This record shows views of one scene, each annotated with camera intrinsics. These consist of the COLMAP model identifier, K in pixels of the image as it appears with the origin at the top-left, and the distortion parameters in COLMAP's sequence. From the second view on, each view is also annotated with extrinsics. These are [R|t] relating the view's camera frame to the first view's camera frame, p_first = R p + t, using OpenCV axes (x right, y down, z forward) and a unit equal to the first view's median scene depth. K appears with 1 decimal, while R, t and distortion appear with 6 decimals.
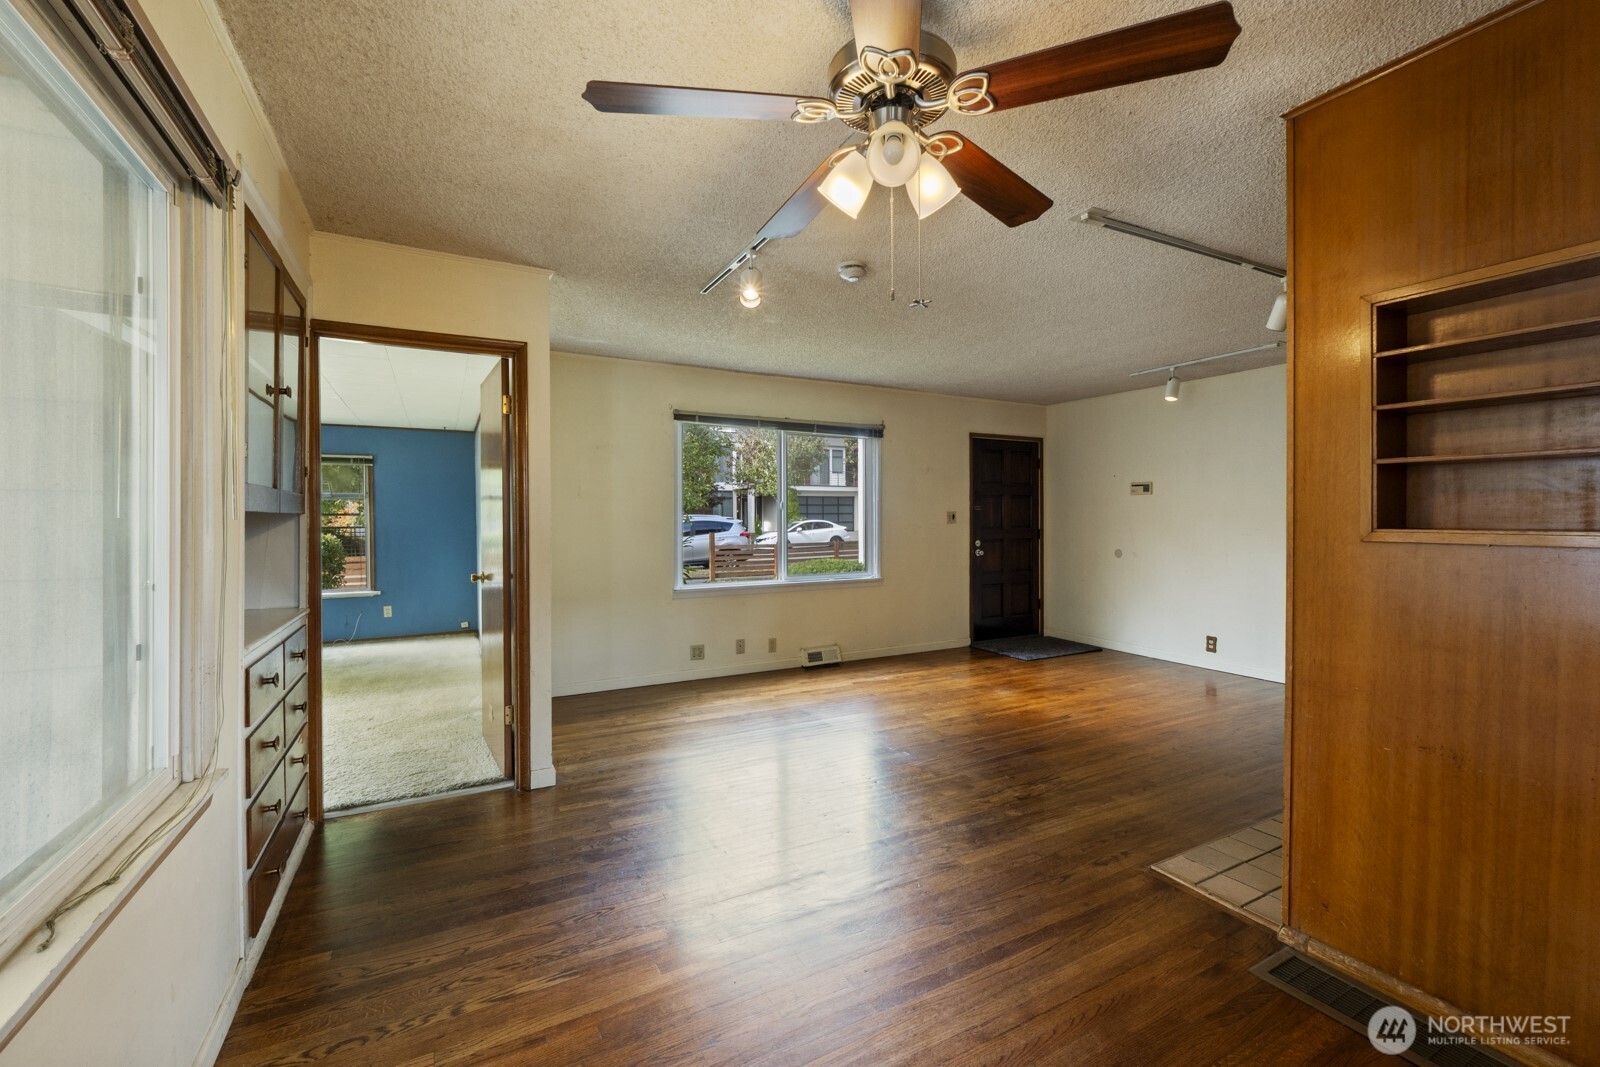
lens RADIAL K [[670.3, 0, 813.9], [0, 670.3, 525.3], [0, 0, 1]] dist [-0.012159, 0.000829]
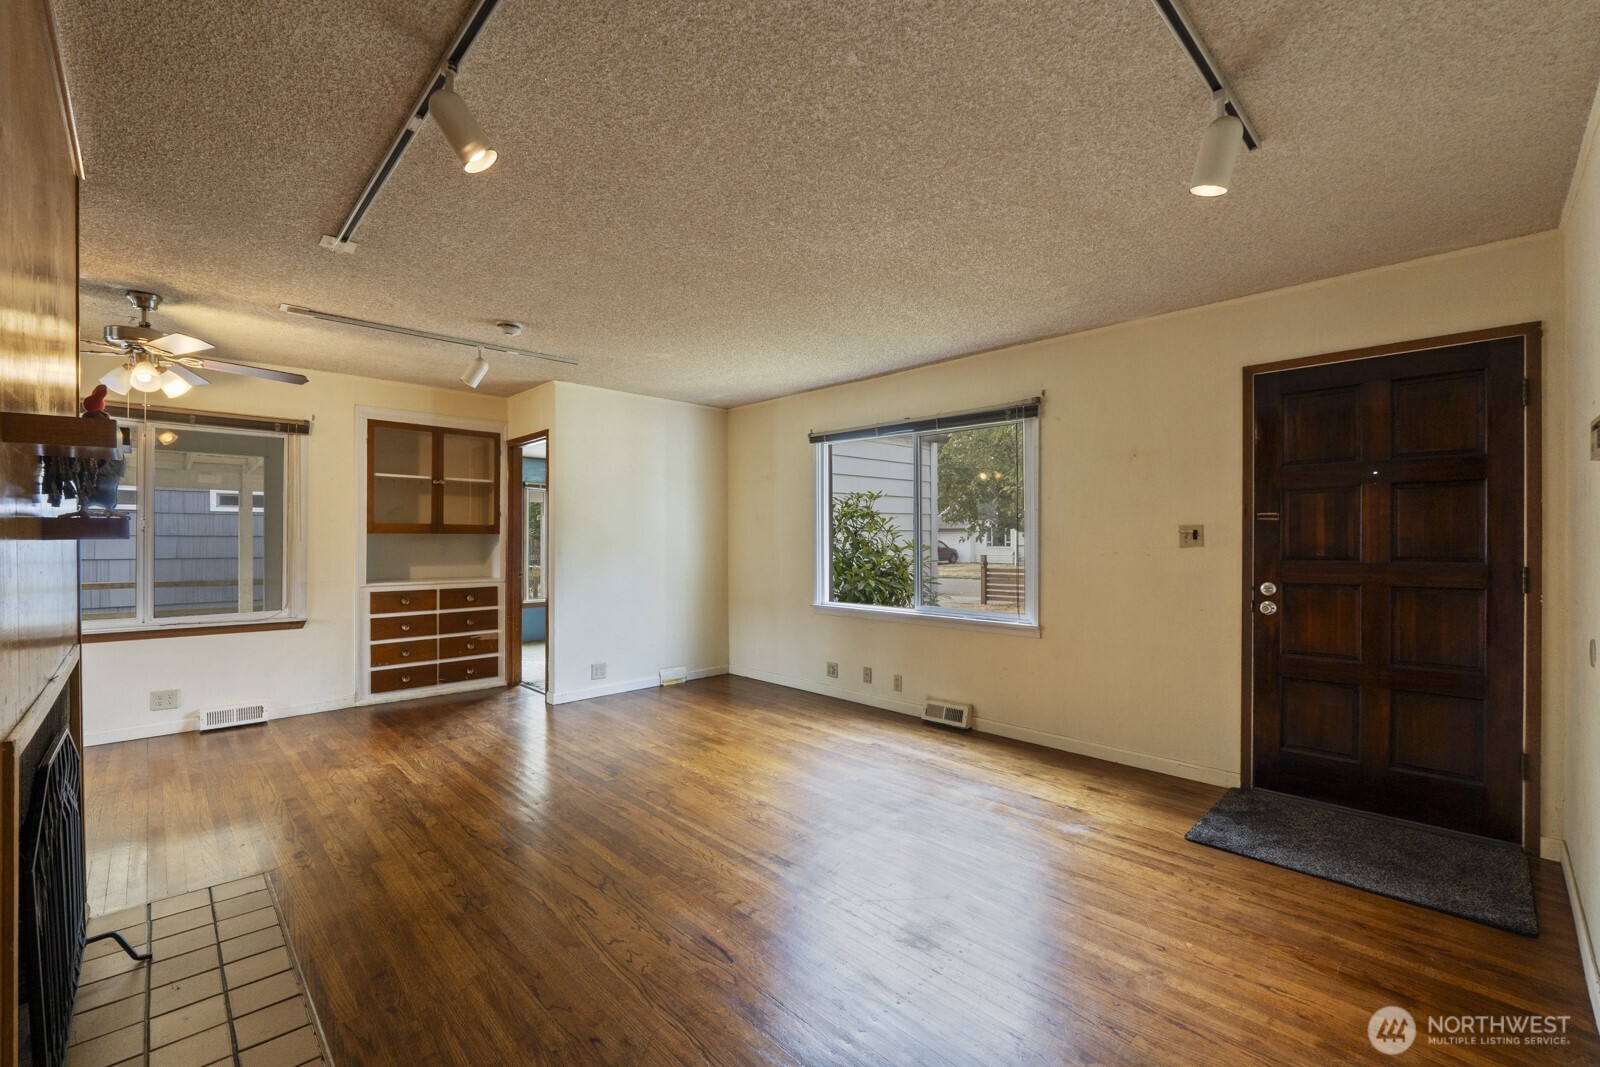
lens RADIAL K [[670.3, 0, 811.1], [0, 670.3, 534.3], [0, 0, 1]] dist [-0.012159, 0.000829]
pose [[0.273017, -0.002914, -0.962005, 0.728371], [-0.011765, 0.999911, -0.006368, -0.006688], [0.961937, 0.013056, 0.272958, 0.642280]]
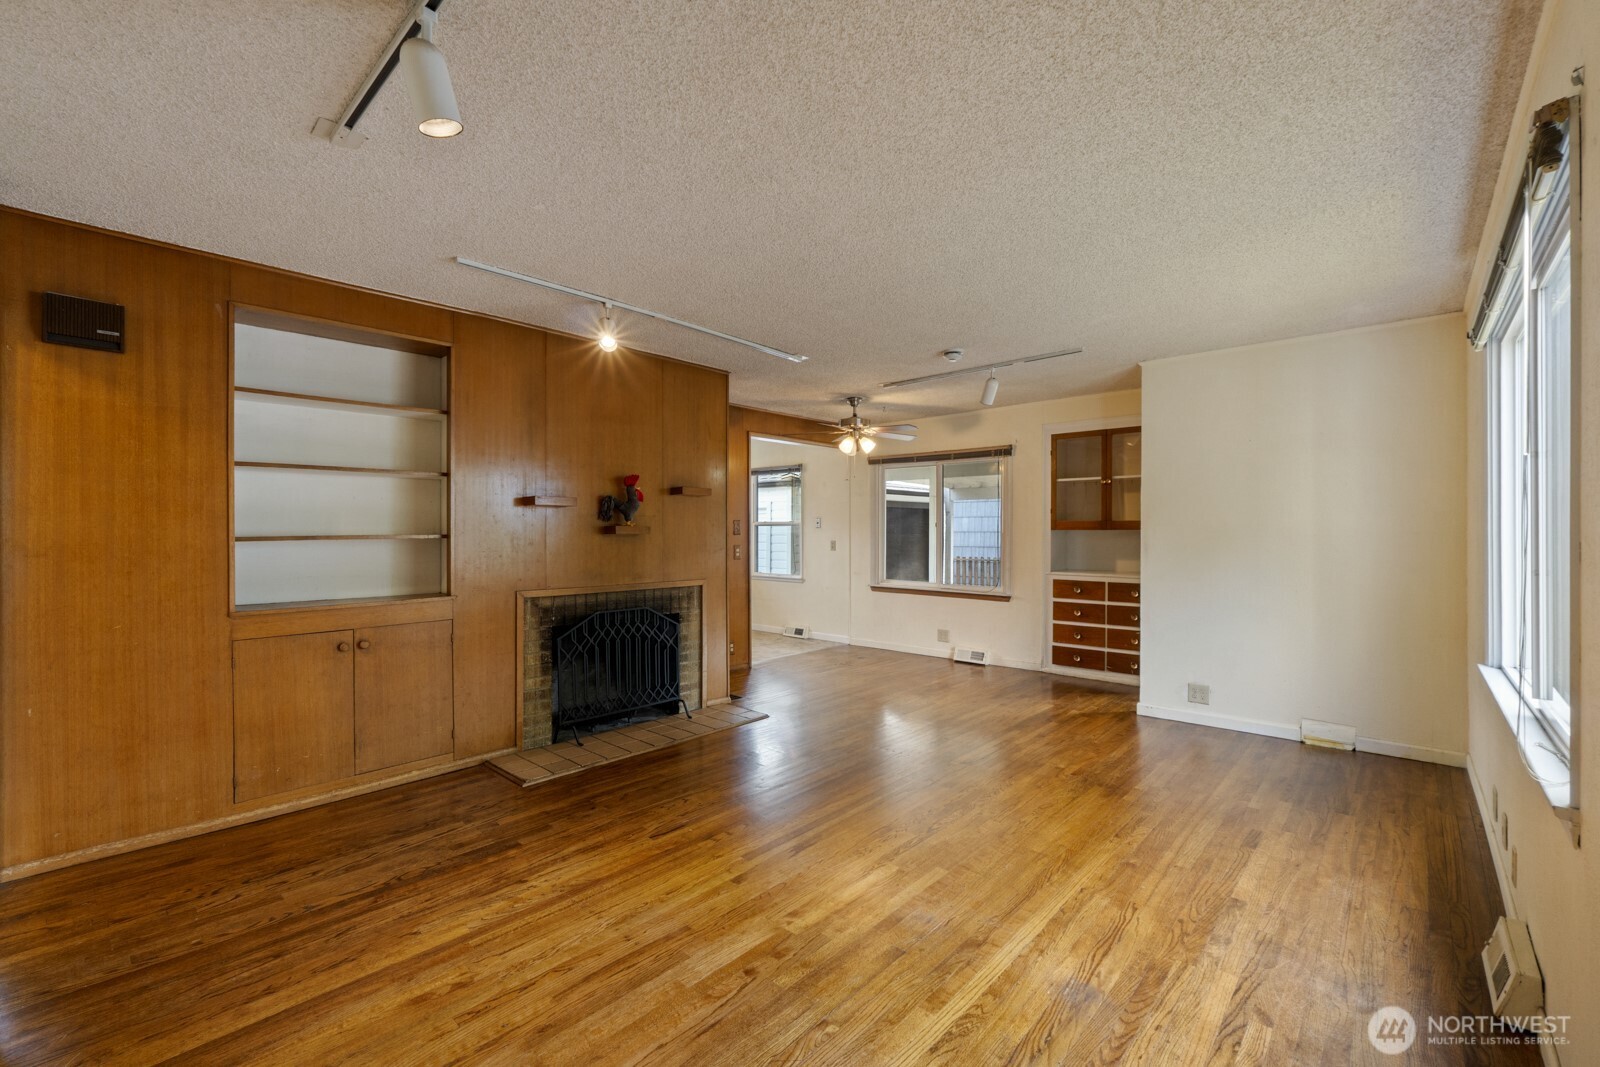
lens RADIAL K [[670.3, 0, 810.0], [0, 670.3, 532.6], [0, 0, 1]] dist [-0.012159, 0.000829]
pose [[-0.943990, 0.001789, -0.329968, 0.433201], [-0.002122, 0.999932, 0.011494, -0.013982], [0.329966, 0.011551, -0.943922, 1.195213]]
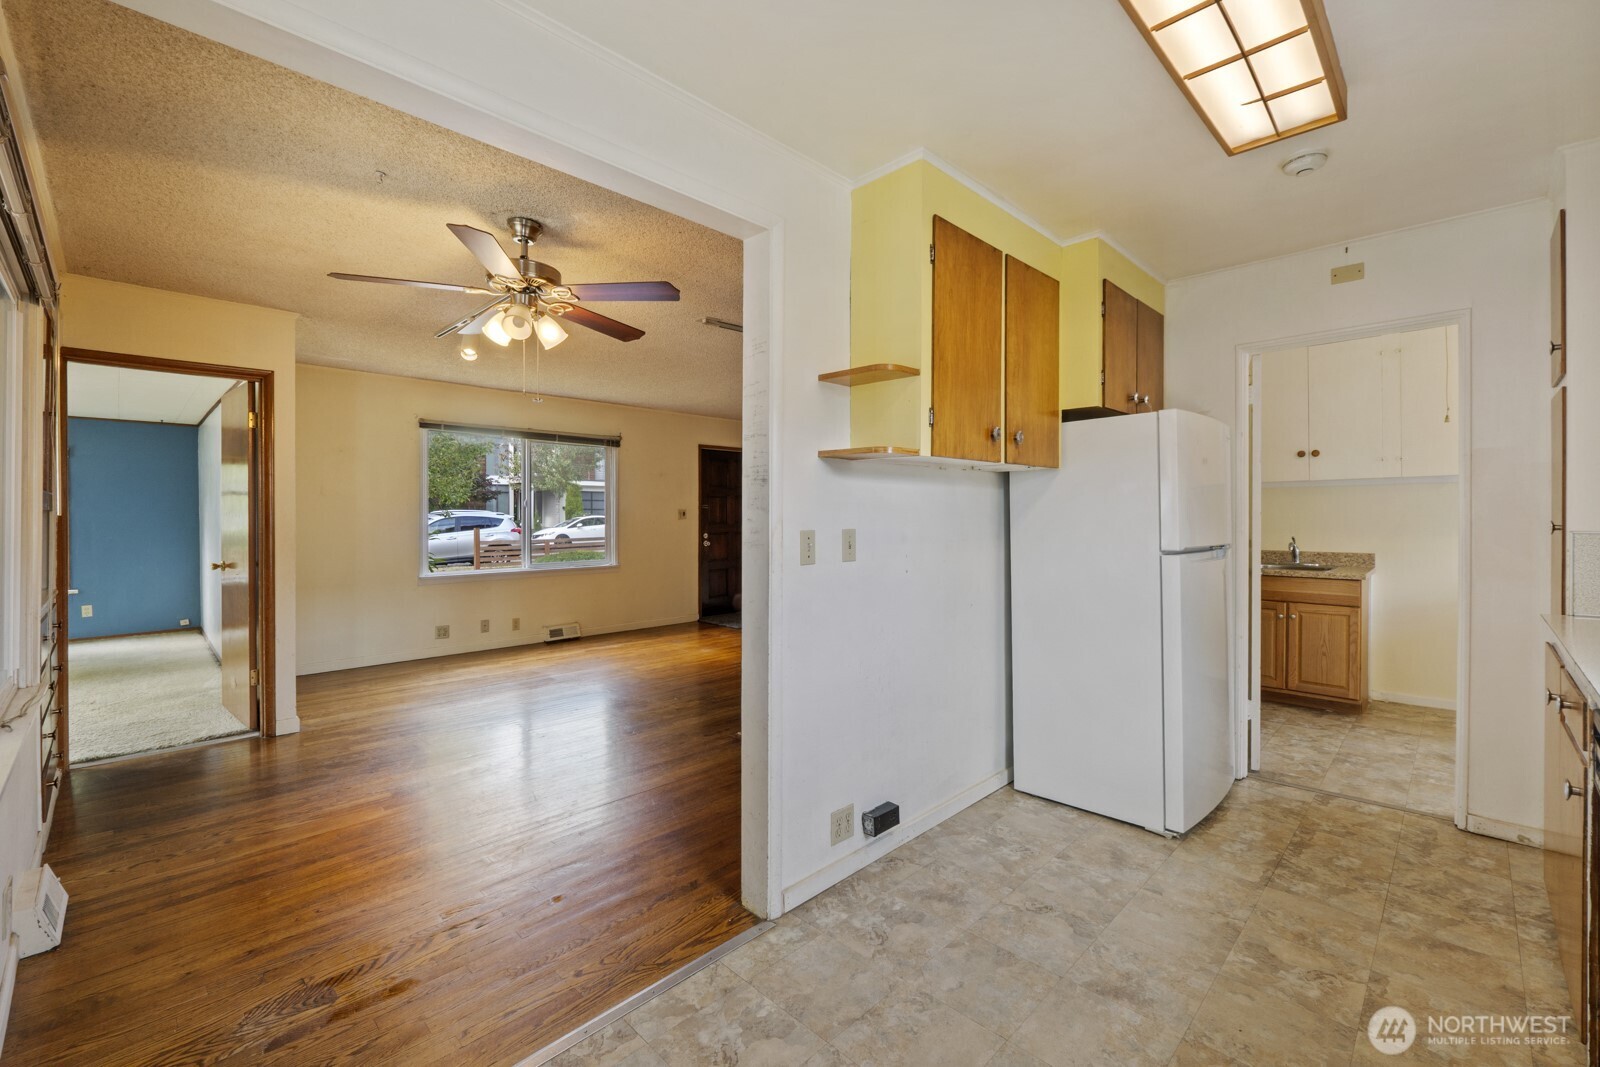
lens RADIAL K [[670.3, 0, 816.7], [0, 670.3, 518.2], [0, 0, 1]] dist [-0.012159, 0.000829]
pose [[0.954287, 0.002036, 0.298885, 0.087034], [-0.000613, 0.999988, -0.004853, 0.001055], [-0.298891, 0.004447, 0.954277, -0.254778]]
